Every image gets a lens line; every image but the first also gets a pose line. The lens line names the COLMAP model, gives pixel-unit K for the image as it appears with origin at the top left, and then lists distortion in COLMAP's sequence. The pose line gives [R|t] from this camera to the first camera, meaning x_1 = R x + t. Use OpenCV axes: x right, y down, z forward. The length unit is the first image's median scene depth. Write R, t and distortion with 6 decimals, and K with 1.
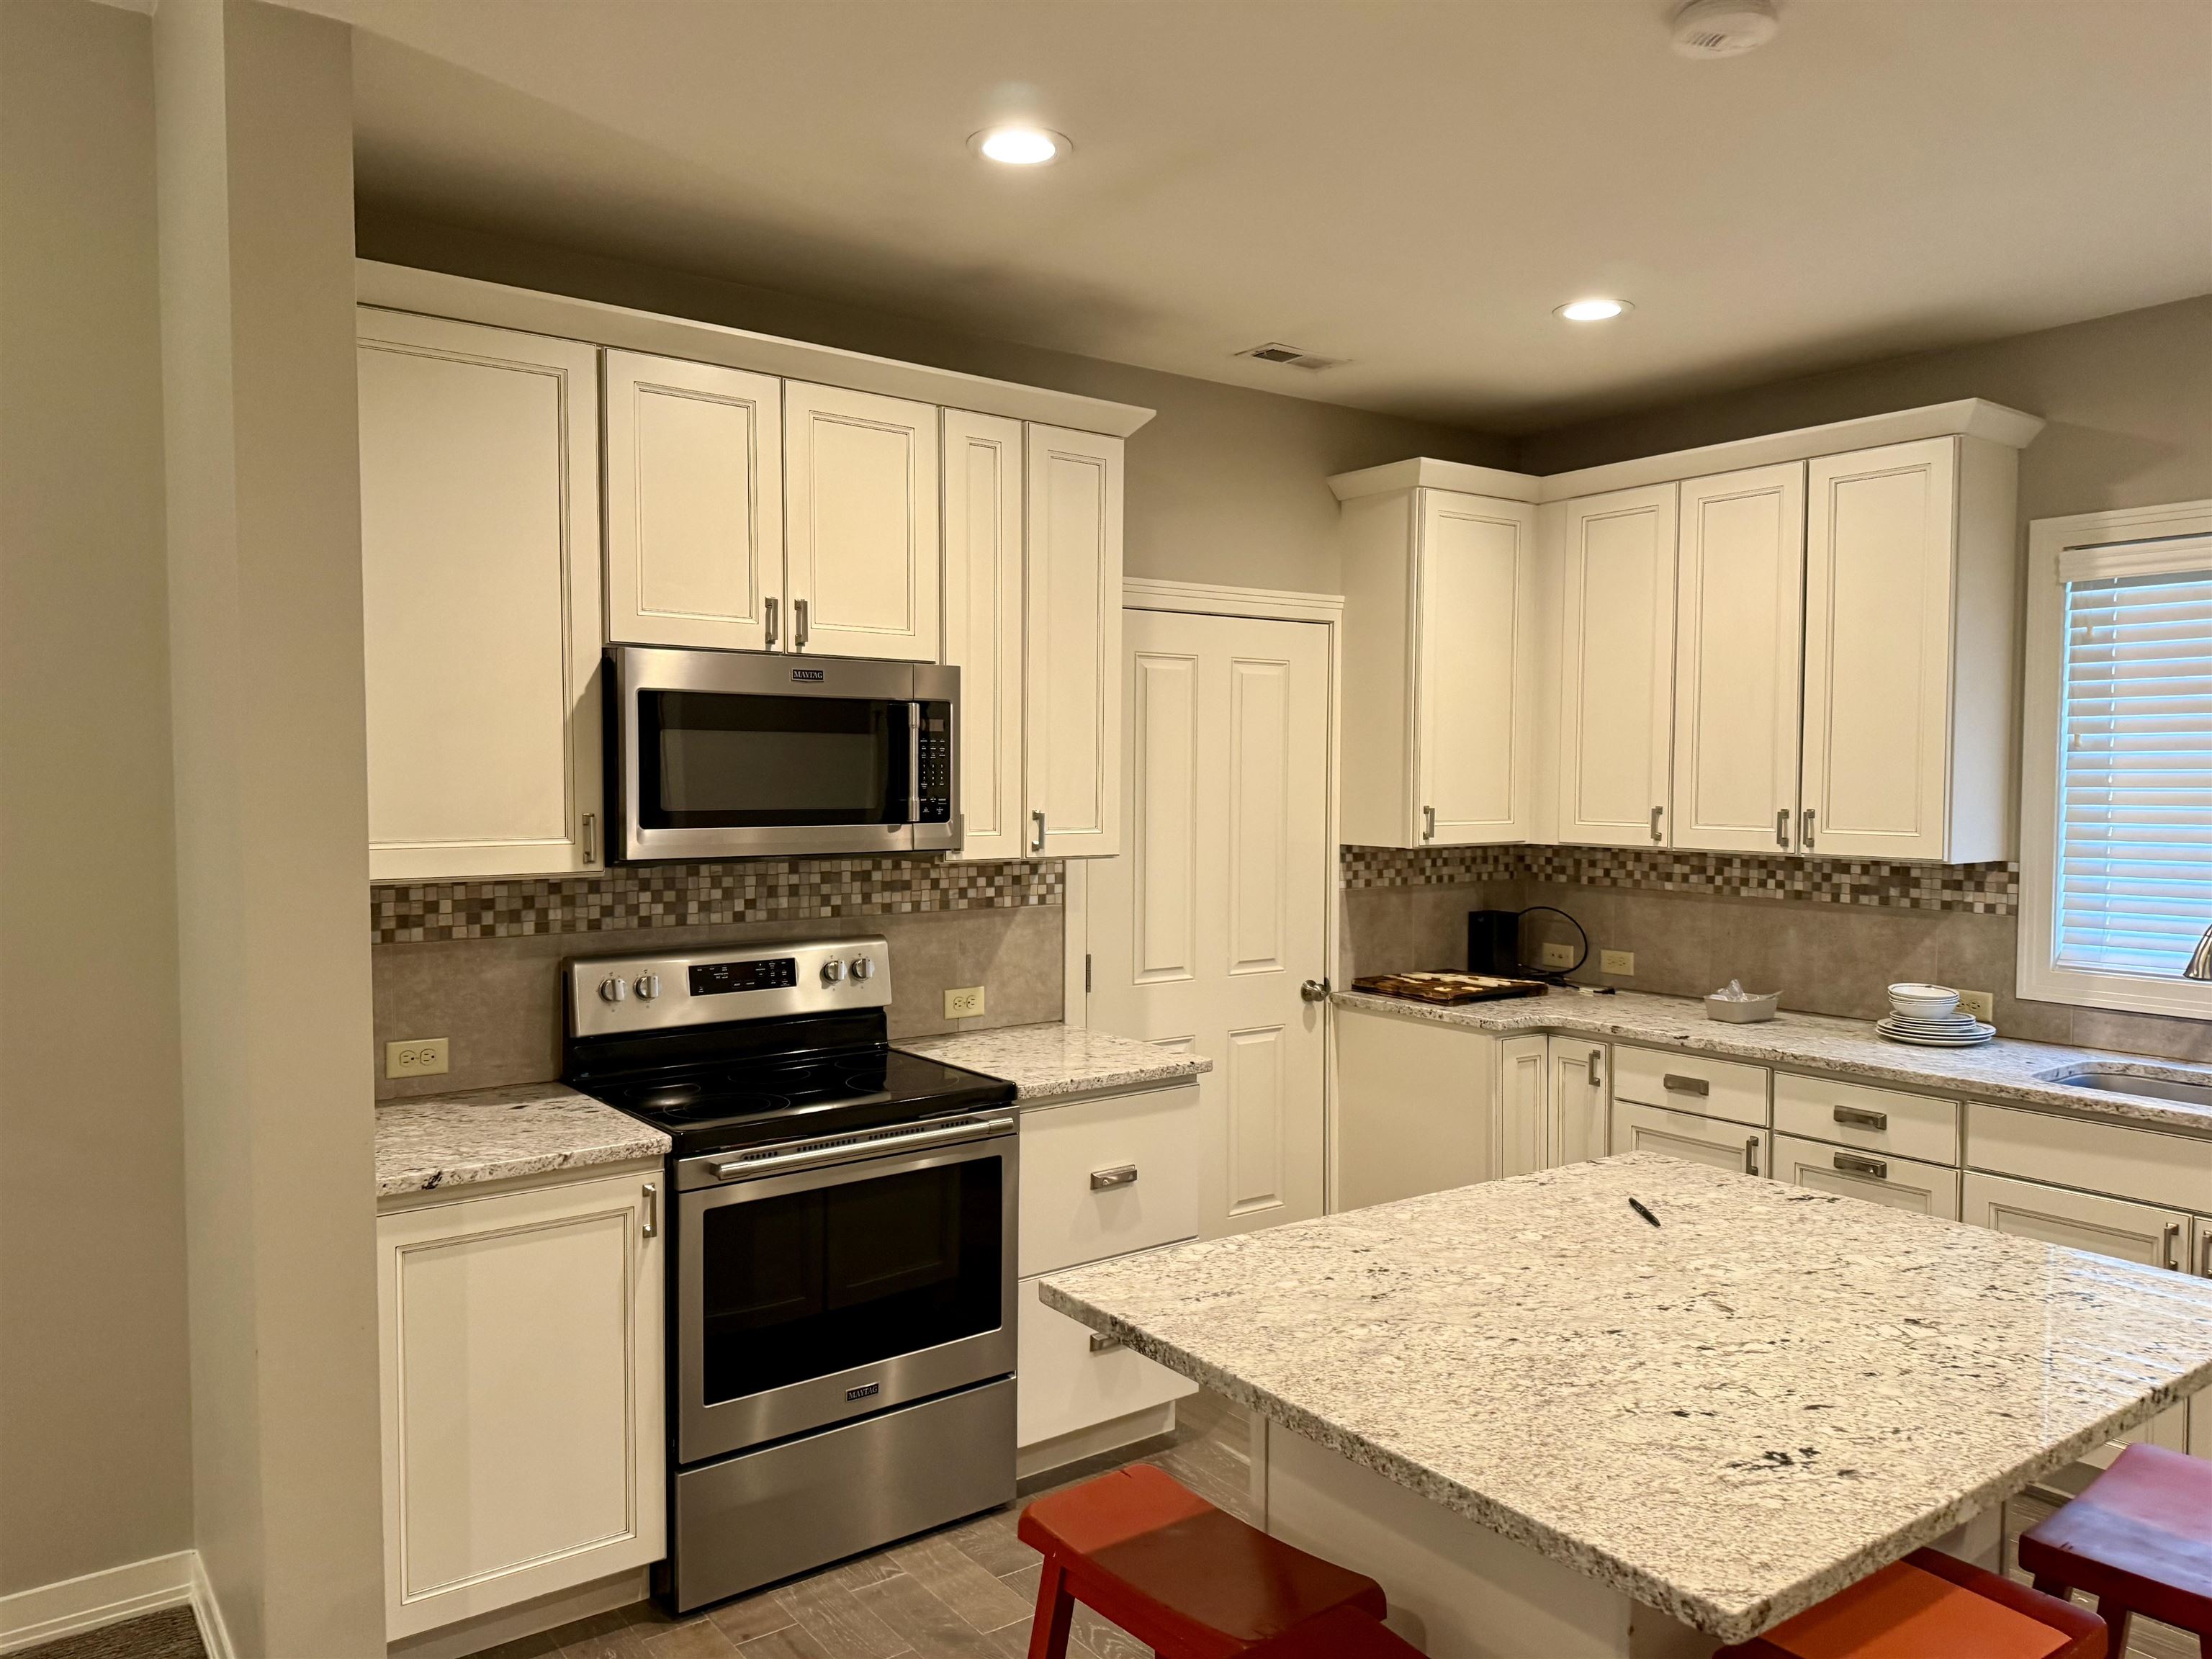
lens RADIAL K [[1568.4, 0, 1106.7], [0, 1568.4, 843.2], [0, 0, 1]] dist [0.052761, -0.060256]
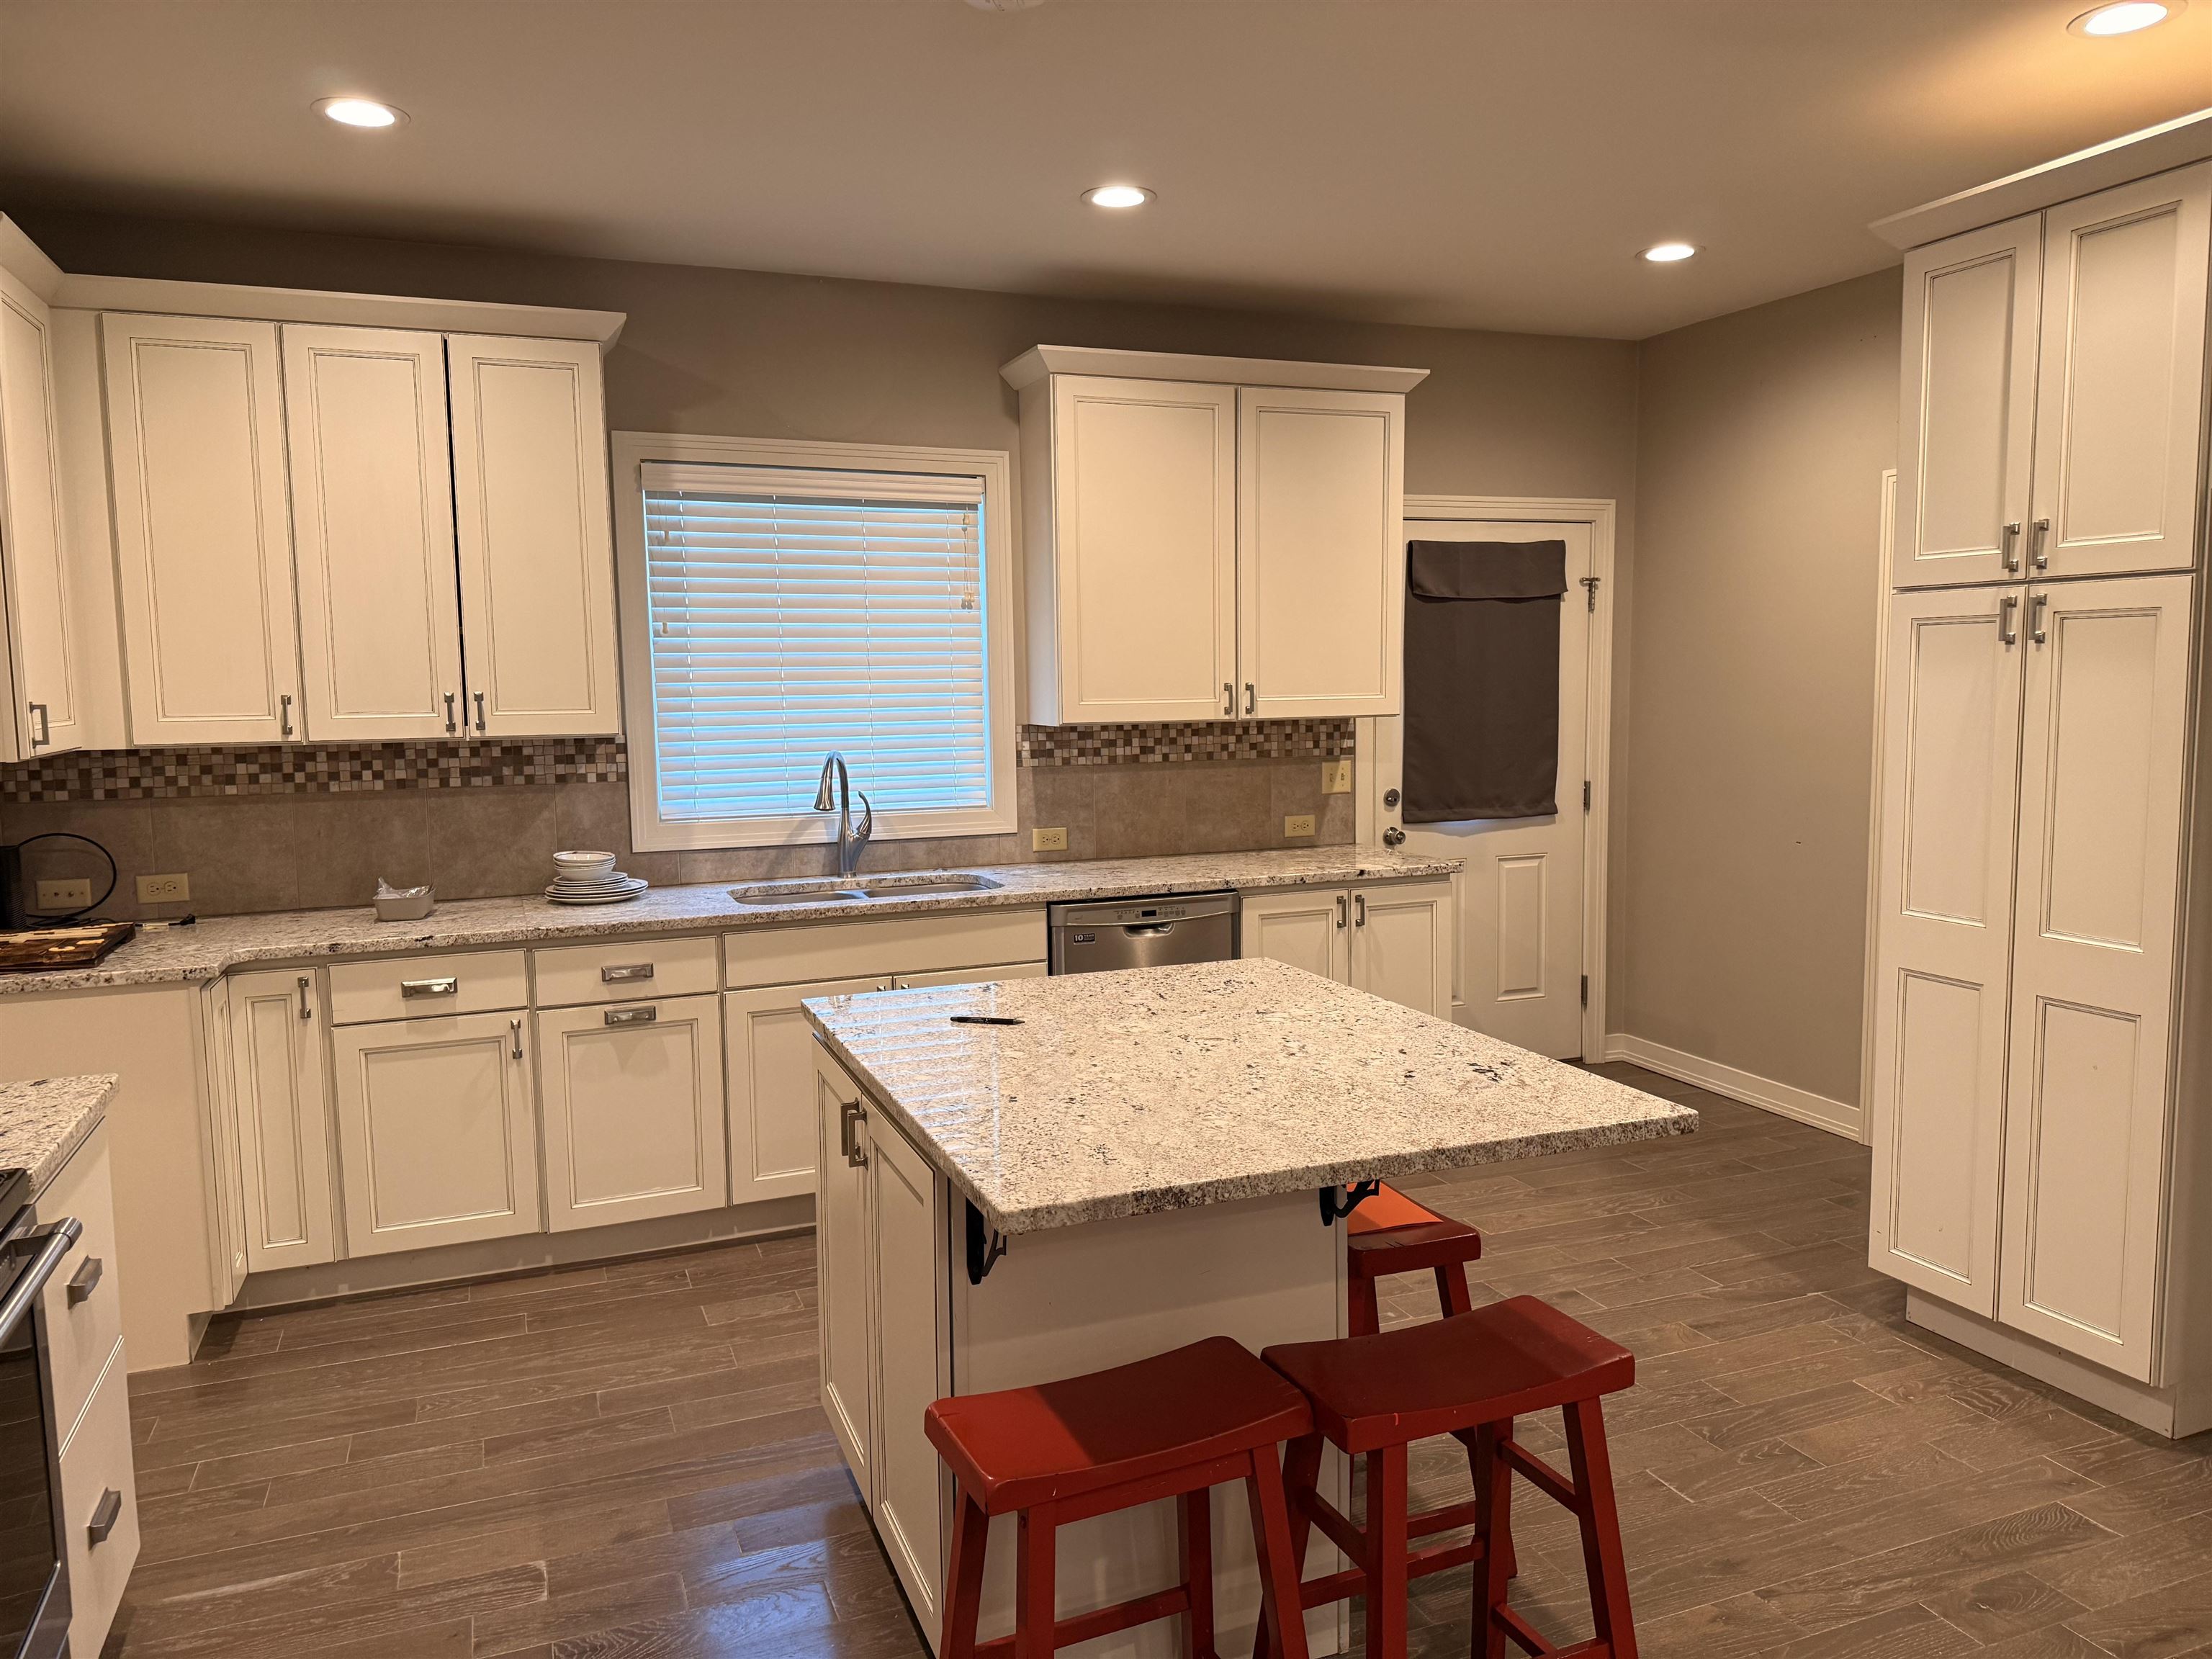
lens RADIAL K [[1568.4, 0, 1114.6], [0, 1568.4, 819.2], [0, 0, 1]] dist [0.052761, -0.060256]
pose [[0.249486, -0.096293, 0.963579, -0.411925], [0.059468, 0.994689, 0.084005, -0.001263], [-0.966551, 0.036344, 0.253887, 0.352917]]
